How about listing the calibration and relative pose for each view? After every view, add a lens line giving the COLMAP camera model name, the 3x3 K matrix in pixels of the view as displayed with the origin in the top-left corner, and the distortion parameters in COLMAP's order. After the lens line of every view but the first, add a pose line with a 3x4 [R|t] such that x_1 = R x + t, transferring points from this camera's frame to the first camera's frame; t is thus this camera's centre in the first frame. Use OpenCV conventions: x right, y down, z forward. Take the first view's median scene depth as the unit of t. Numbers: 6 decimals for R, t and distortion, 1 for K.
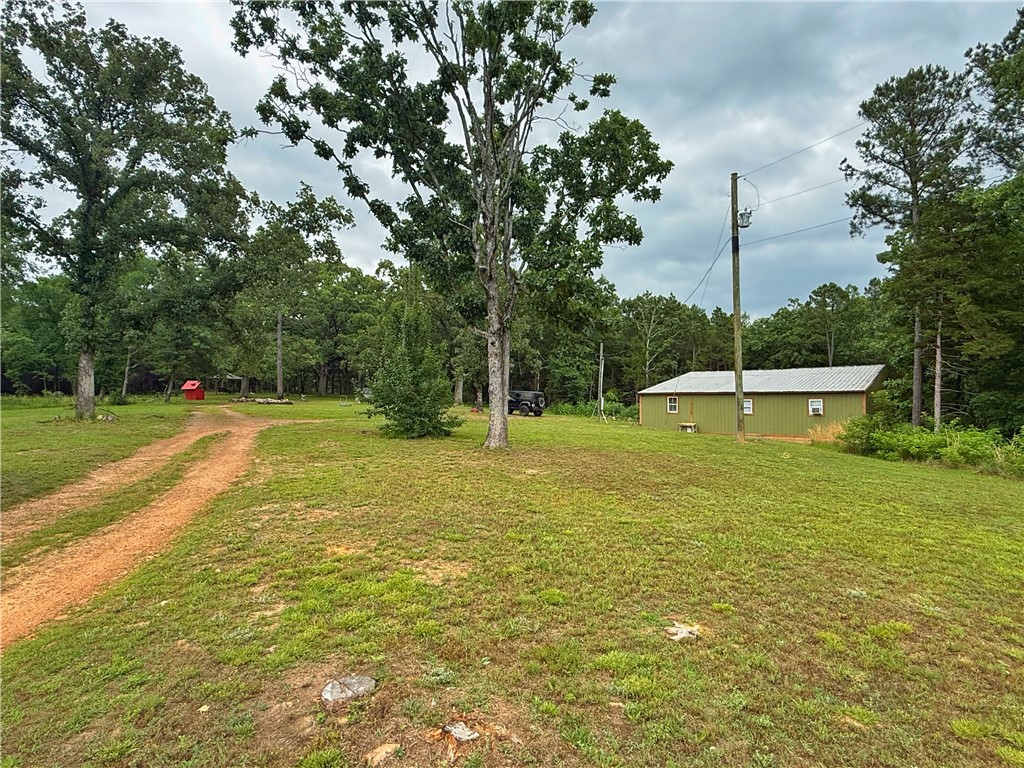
lens RADIAL K [[581.9, 0, 512.0], [0, 581.9, 384.0], [0, 0, 1]] dist [0.000962, 0.001286]
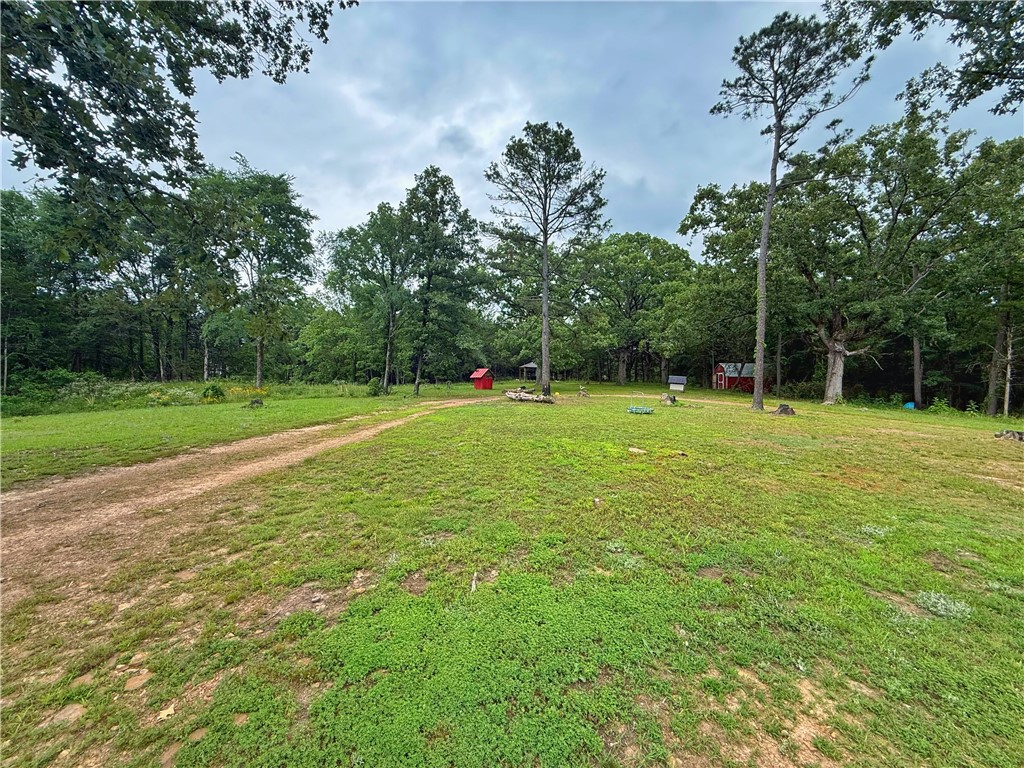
lens RADIAL K [[410.0, 0, 510.6], [0, 410.0, 382.6], [0, 0, 1]] dist [0.000390, -0.000496]
pose [[0.822270, 0.007477, -0.569048, -0.134863], [0.005570, 0.999760, 0.021185, 0.003380], [0.569070, -0.020589, 0.822031, 0.486904]]
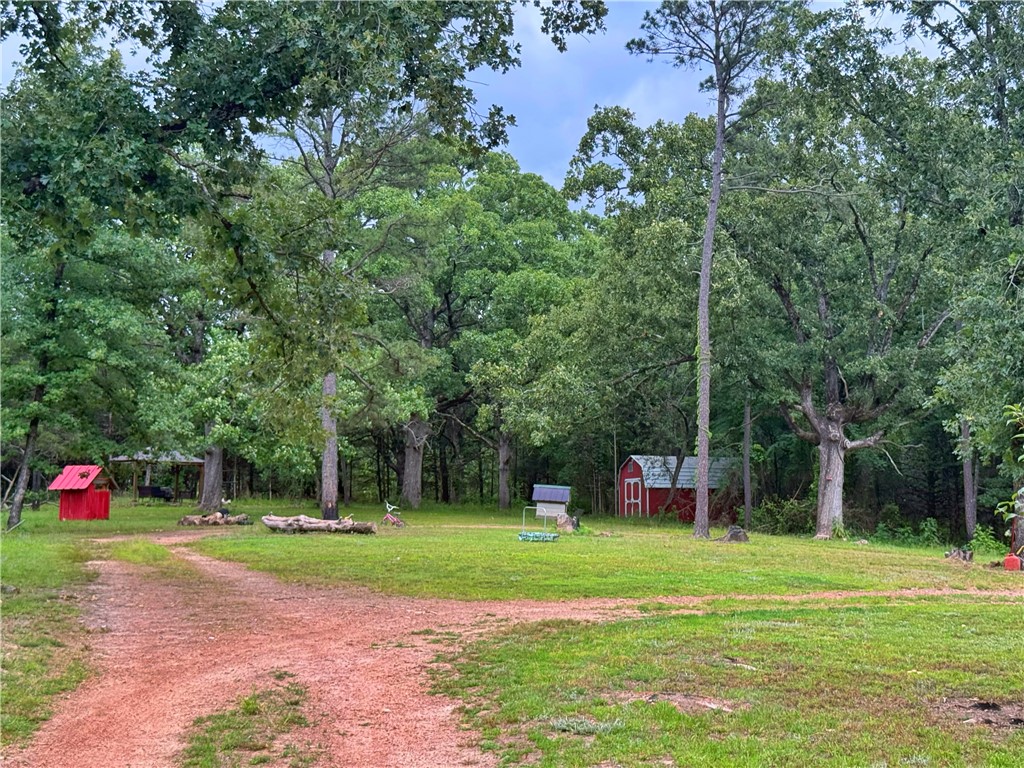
lens RADIAL K [[1446.9, 0, 514.6], [0, 1446.9, 380.9], [0, 0, 1]] dist [0.112610, -0.069400]
pose [[0.979131, -0.014921, -0.202681, -0.105458], [0.001193, 0.997706, -0.067689, 0.003730], [0.203226, 0.066035, 0.976903, 0.175602]]
